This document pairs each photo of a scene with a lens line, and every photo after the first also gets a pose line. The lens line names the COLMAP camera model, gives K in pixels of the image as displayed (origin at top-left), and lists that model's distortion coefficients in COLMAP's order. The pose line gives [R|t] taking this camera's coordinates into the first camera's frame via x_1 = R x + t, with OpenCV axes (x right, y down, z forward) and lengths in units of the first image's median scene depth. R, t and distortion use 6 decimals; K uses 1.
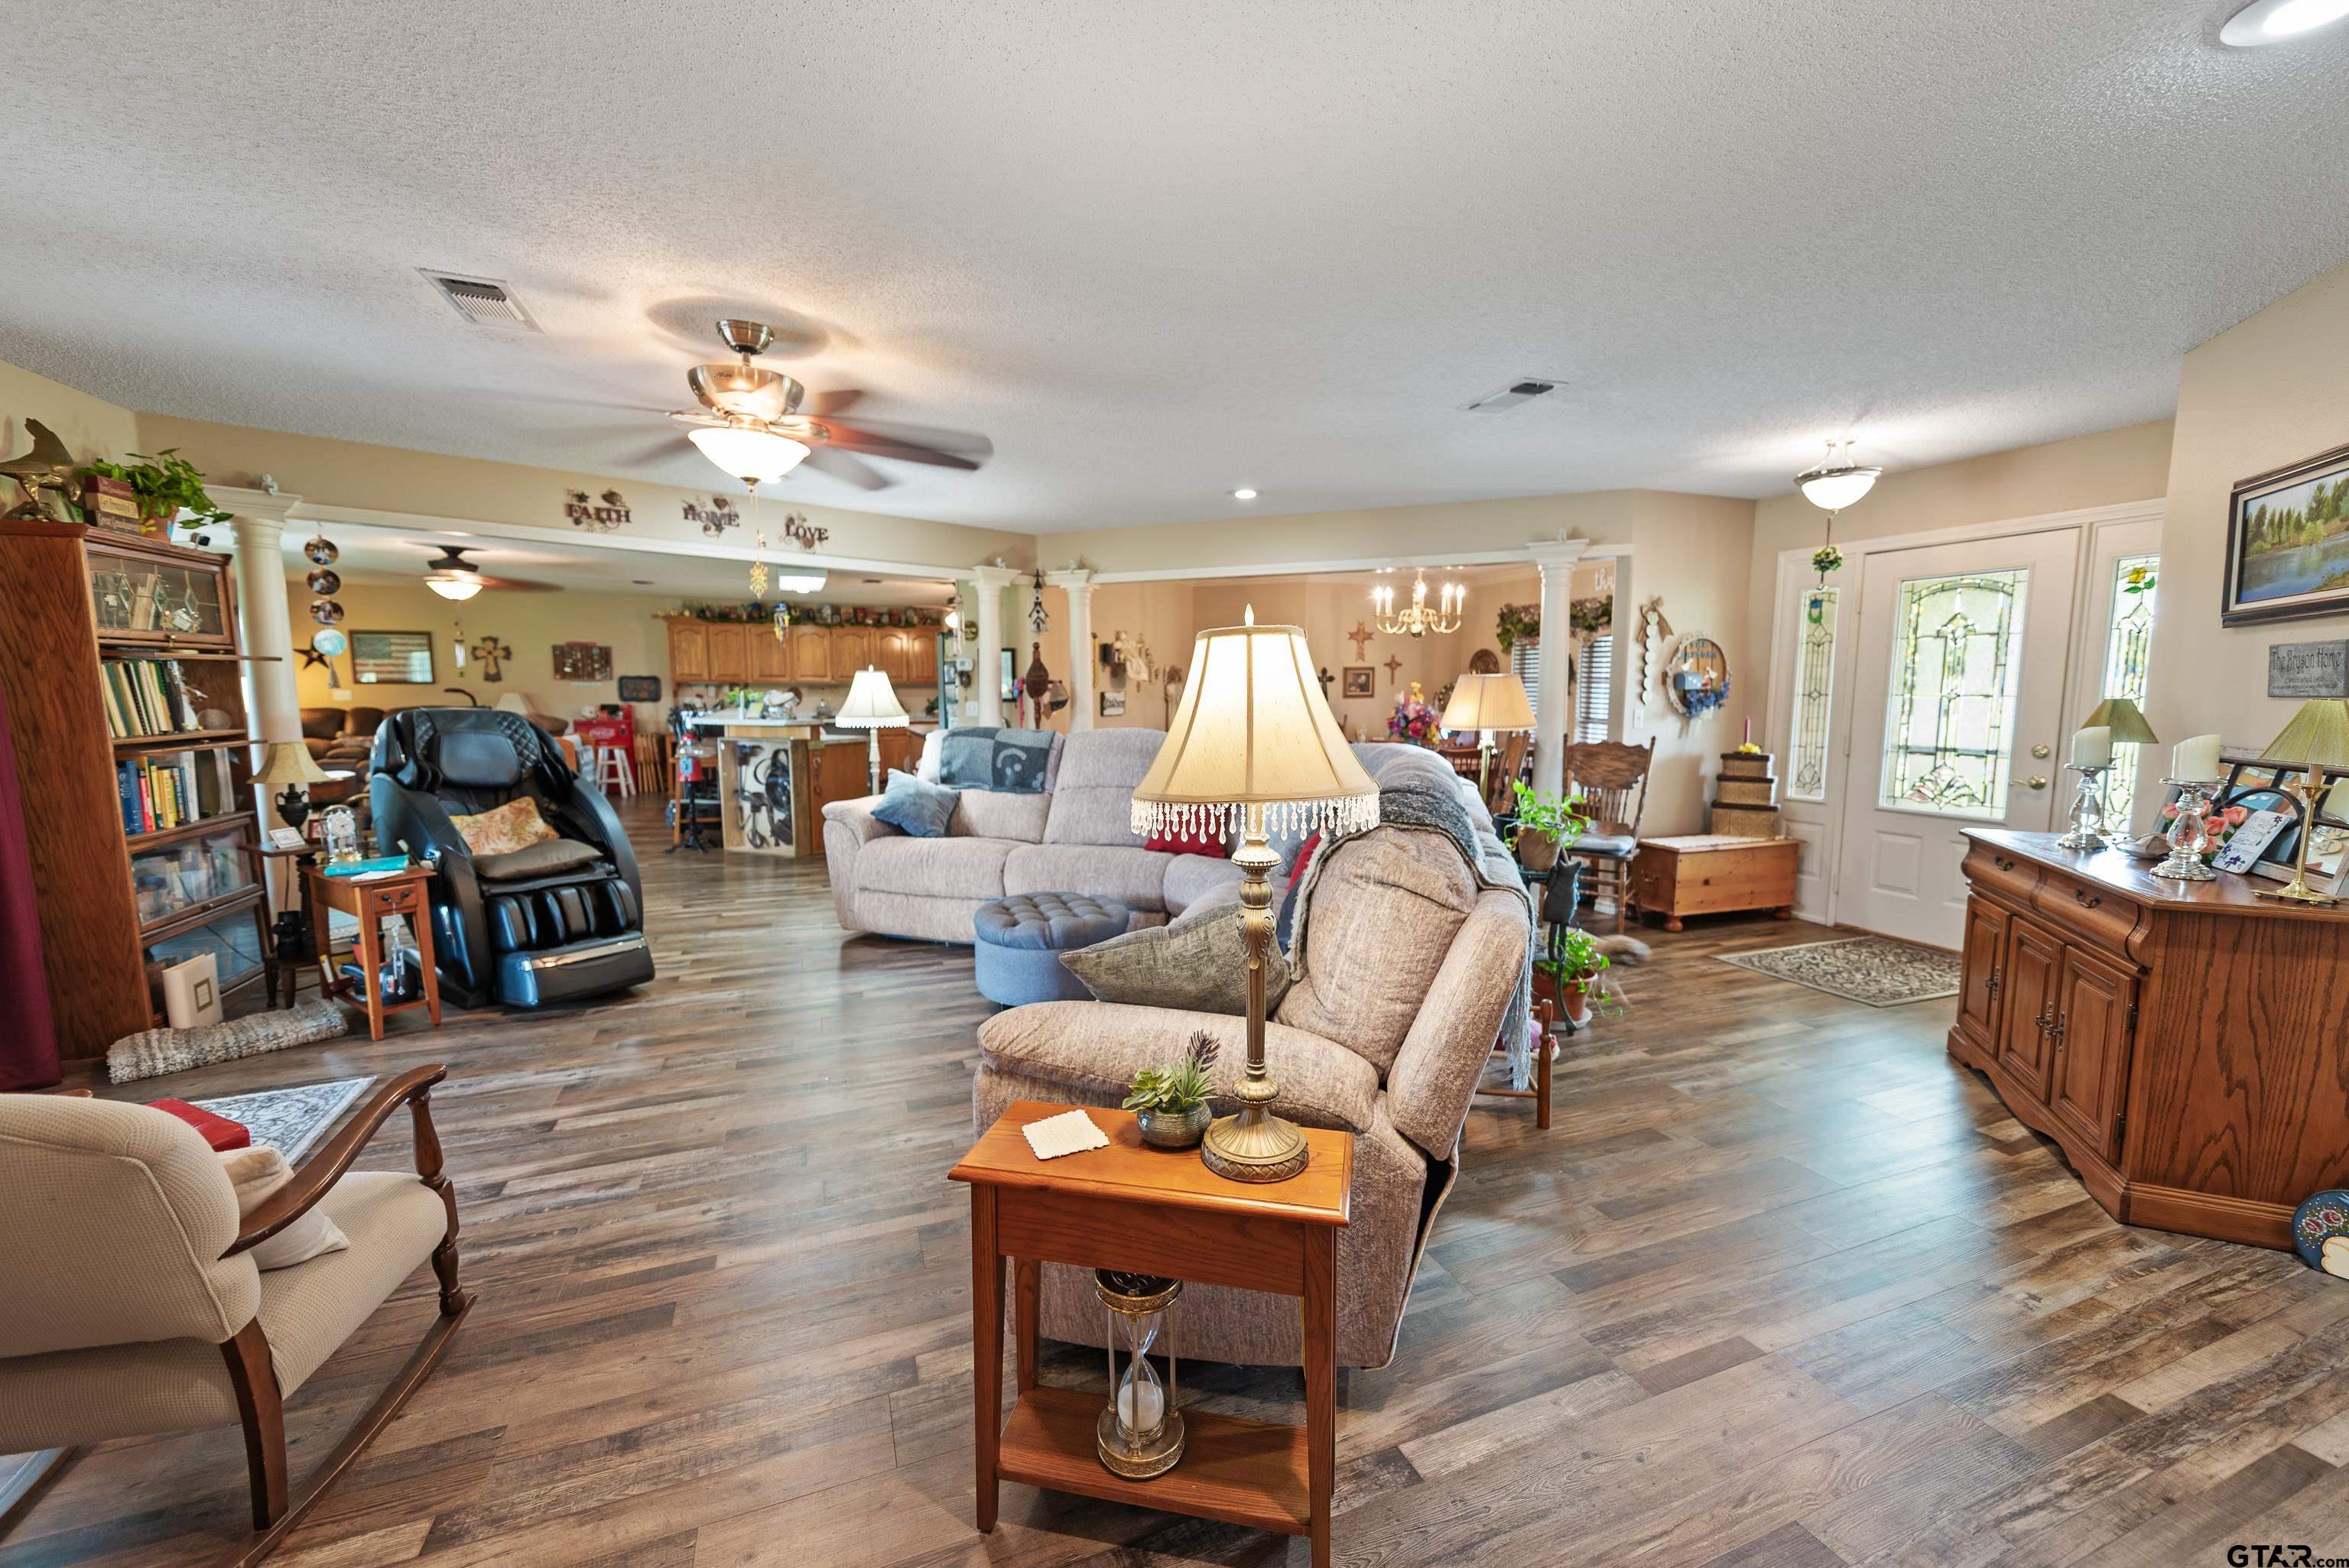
lens RADIAL K [[931.3, 0, 1177.4], [0, 931.3, 792.0], [0, 0, 1]] dist [0.017030, -0.005059]
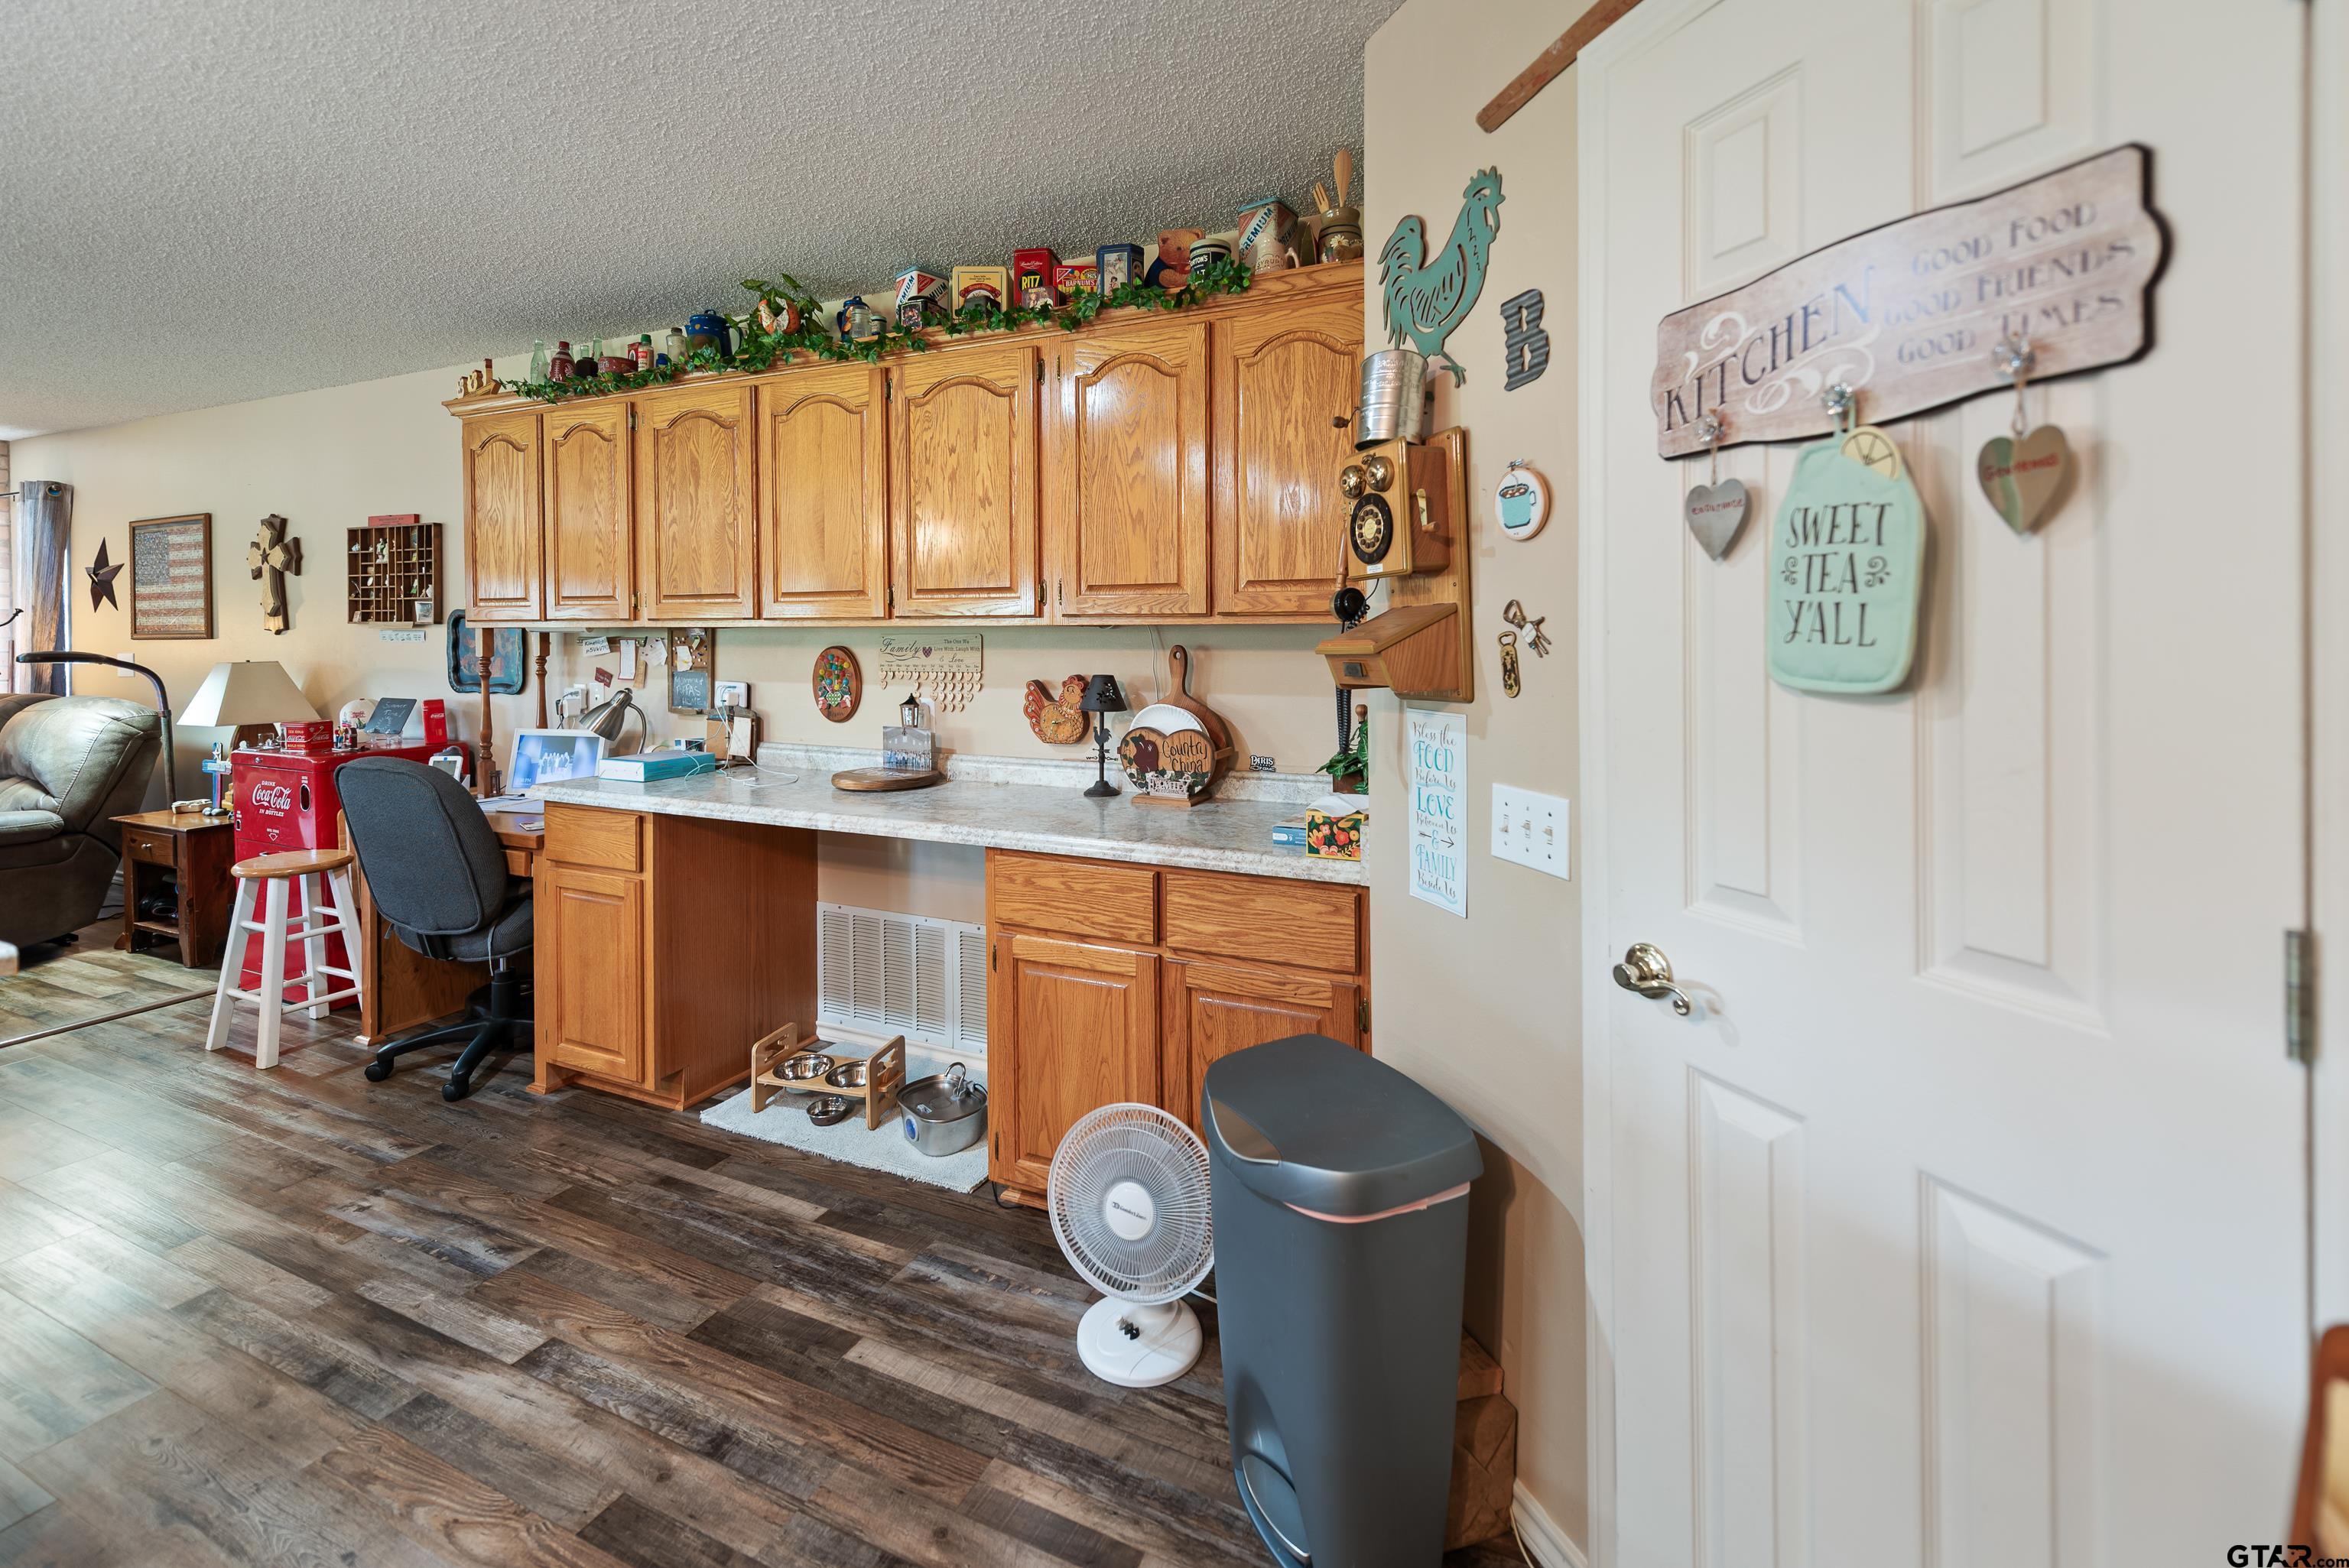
lens RADIAL K [[973.7, 0, 1182.0], [0, 973.7, 651.4], [0, 0, 1]] dist [0.004313, -0.000100]
pose [[0.709669, 0.003685, -0.704526, -0.185064], [-0.076626, 0.994458, -0.071984, -0.110799], [0.700356, 0.105070, 0.706018, 0.991882]]
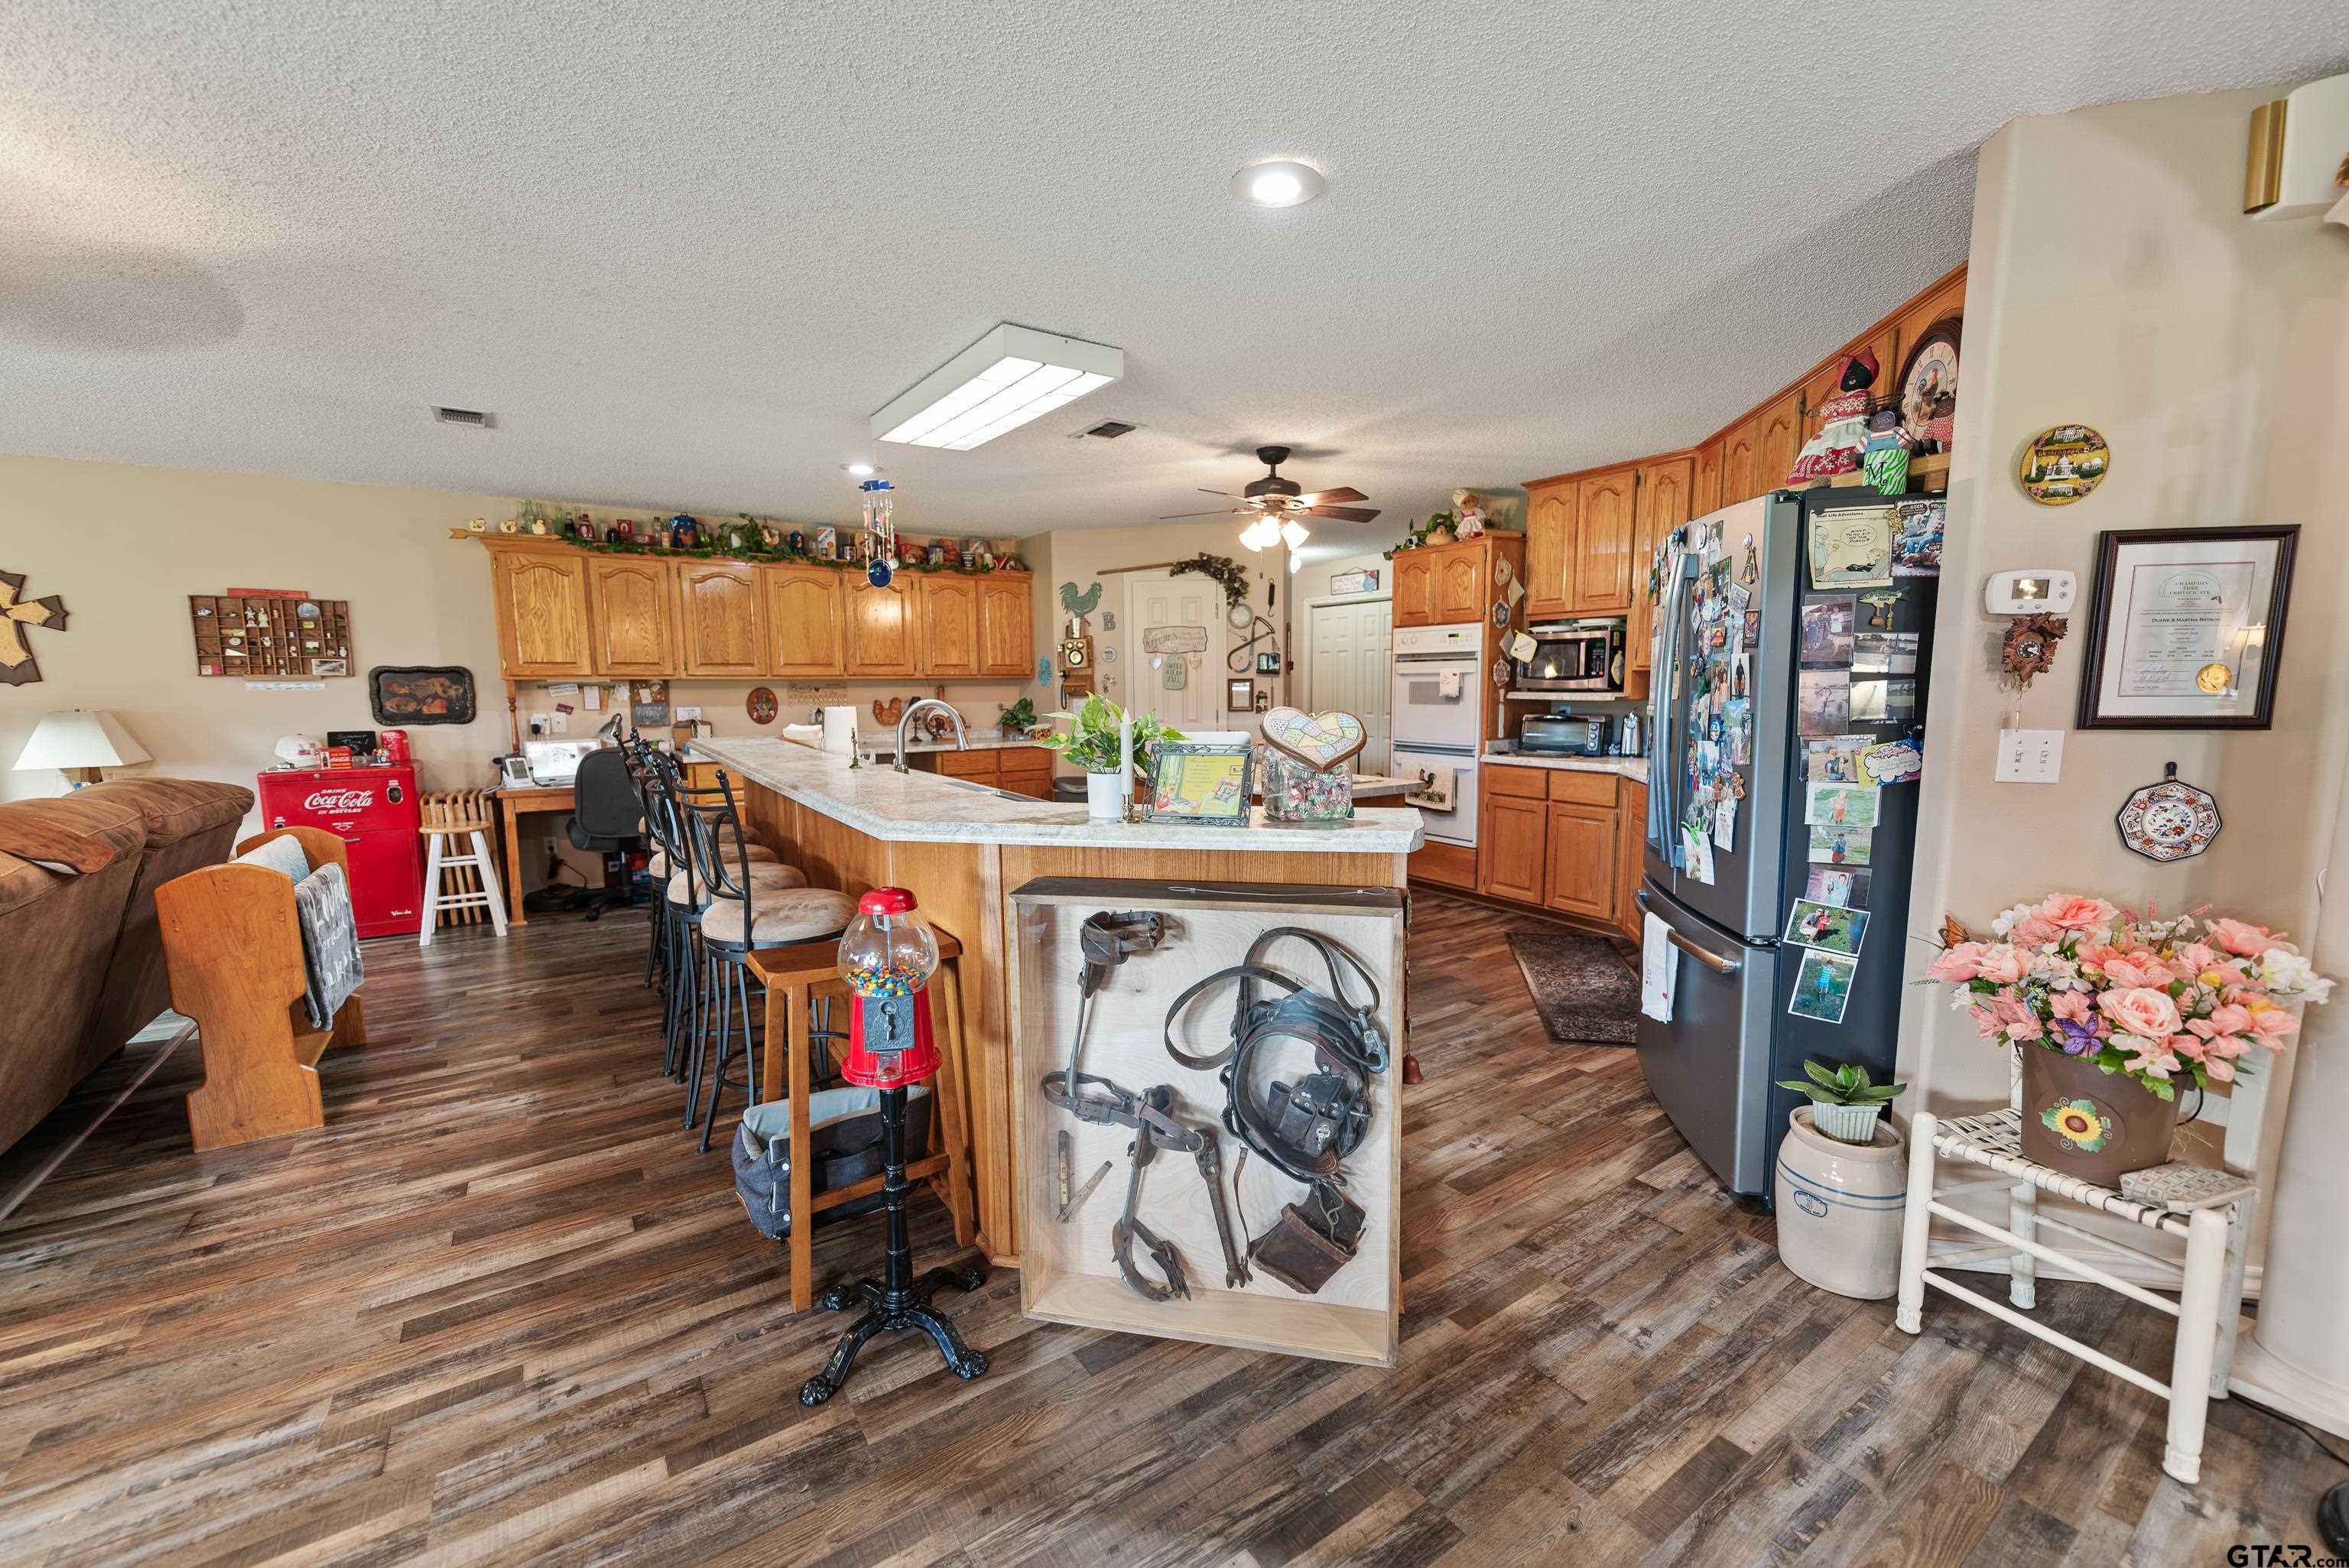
lens RADIAL K [[931.3, 0, 1177.4], [0, 931.3, 792.0], [0, 0, 1]] dist [0.017030, -0.005059]
pose [[0.975378, -0.039095, 0.217049, -0.336970], [0.037370, 0.999229, 0.012047, -0.058159], [-0.217353, -0.003640, 0.976086, 0.501950]]
